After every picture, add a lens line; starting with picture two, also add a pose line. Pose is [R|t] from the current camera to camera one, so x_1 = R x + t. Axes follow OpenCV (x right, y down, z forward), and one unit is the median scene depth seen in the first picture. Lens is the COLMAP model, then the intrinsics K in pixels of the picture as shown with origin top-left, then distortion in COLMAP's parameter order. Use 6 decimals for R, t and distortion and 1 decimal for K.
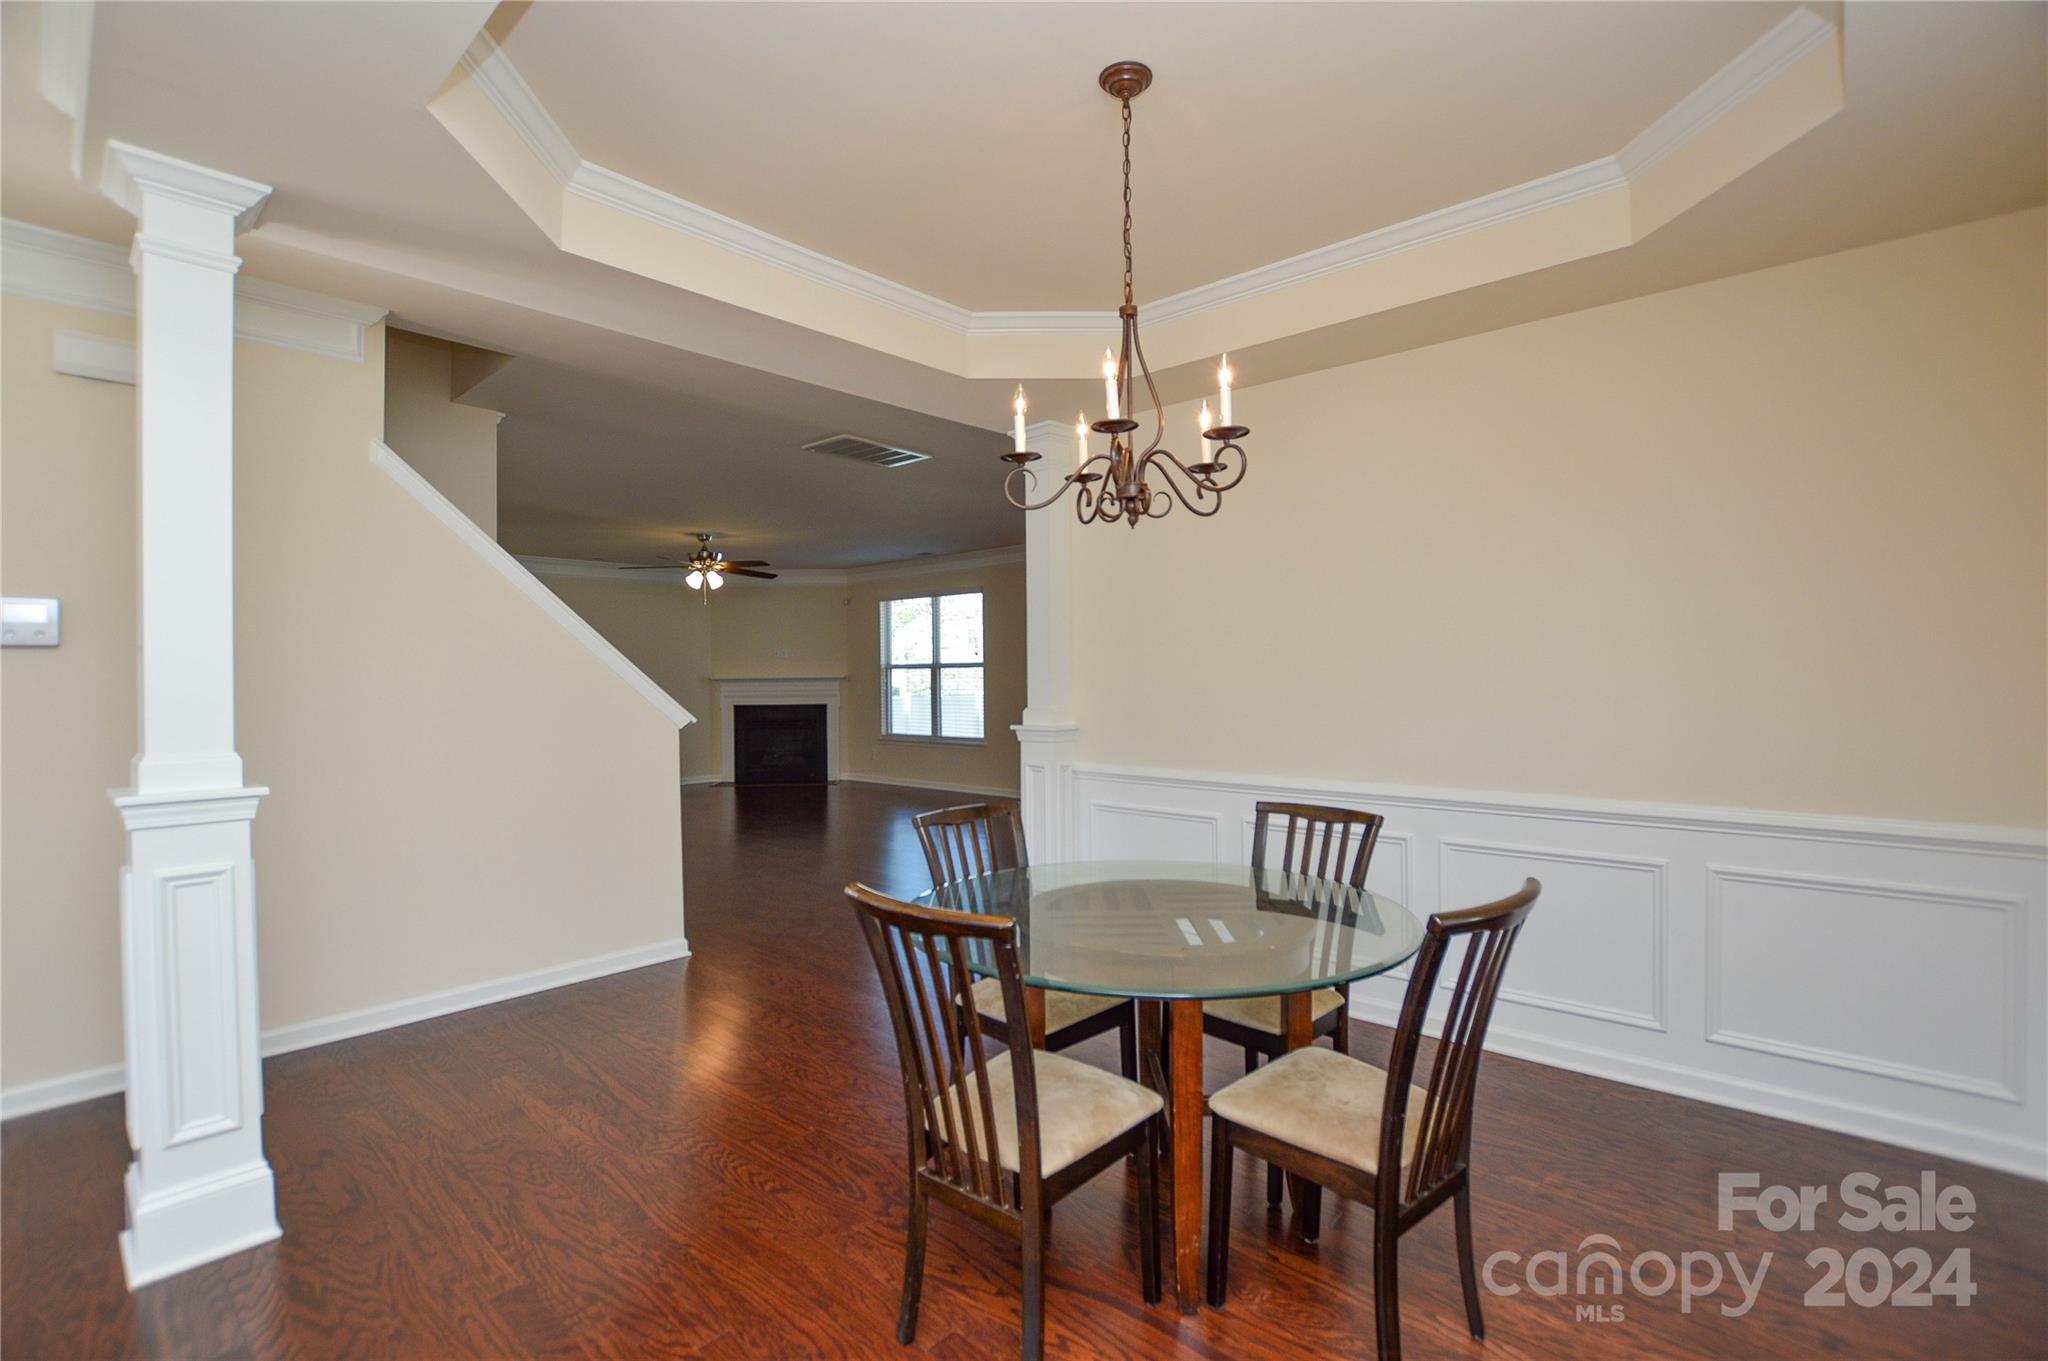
lens RADIAL K [[934.0, 0, 1009.1], [0, 934.0, 676.6], [0, 0, 1]] dist [-0.037877, -0.000273]
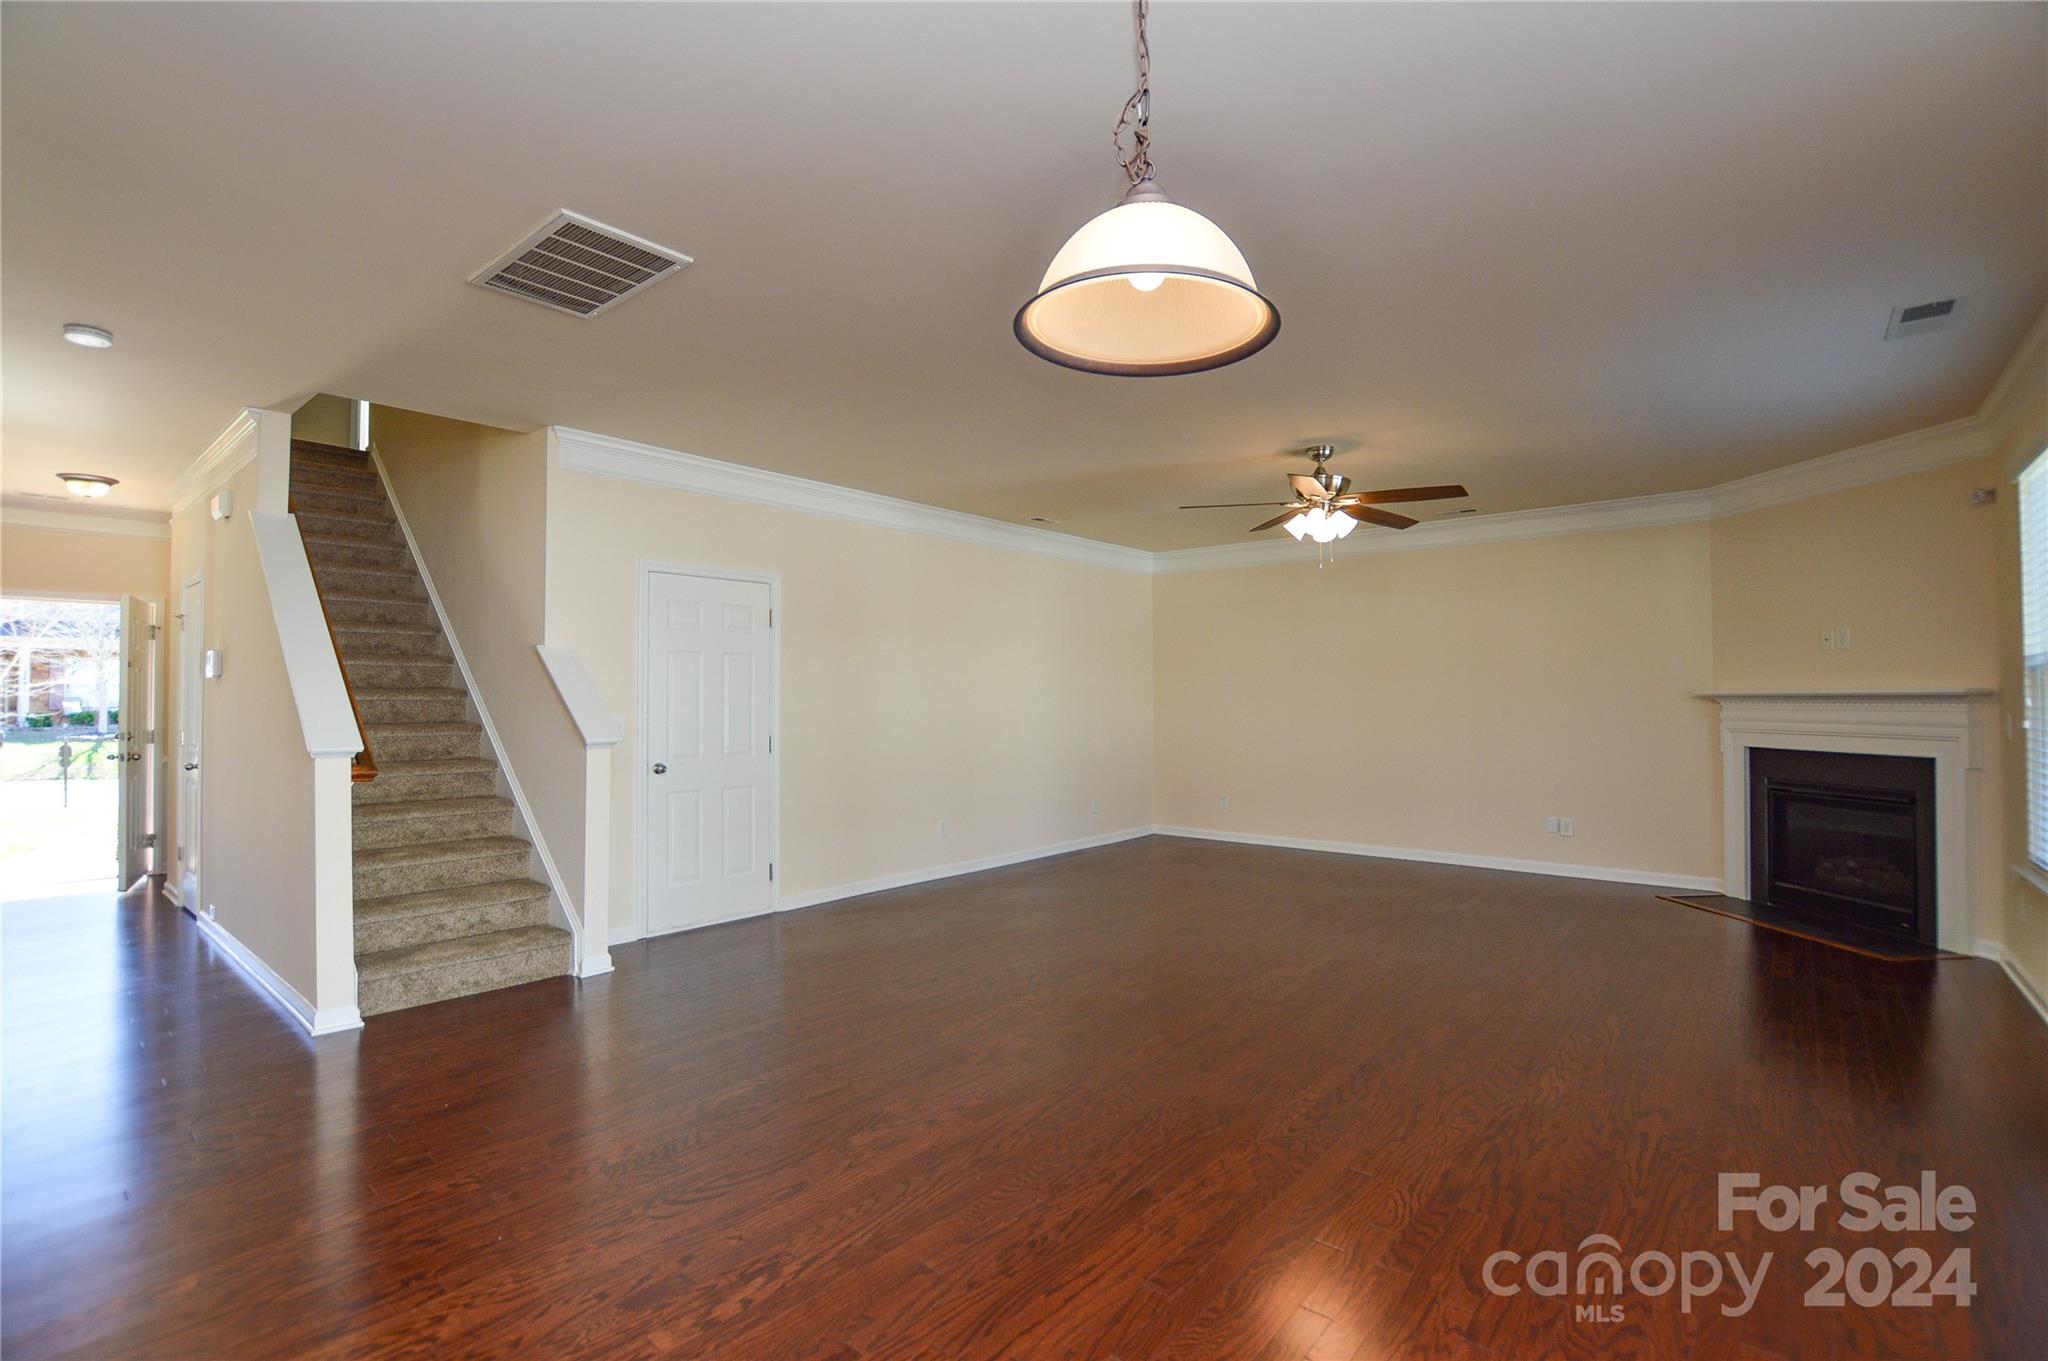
lens RADIAL K [[934.0, 0, 1009.1], [0, 934.0, 676.6], [0, 0, 1]] dist [-0.037877, -0.000273]
pose [[0.030189, -0.014290, -0.999442, 0.195095], [0.001459, 0.999897, -0.014252, -0.001144], [0.999543, -0.001028, 0.030207, 0.631726]]
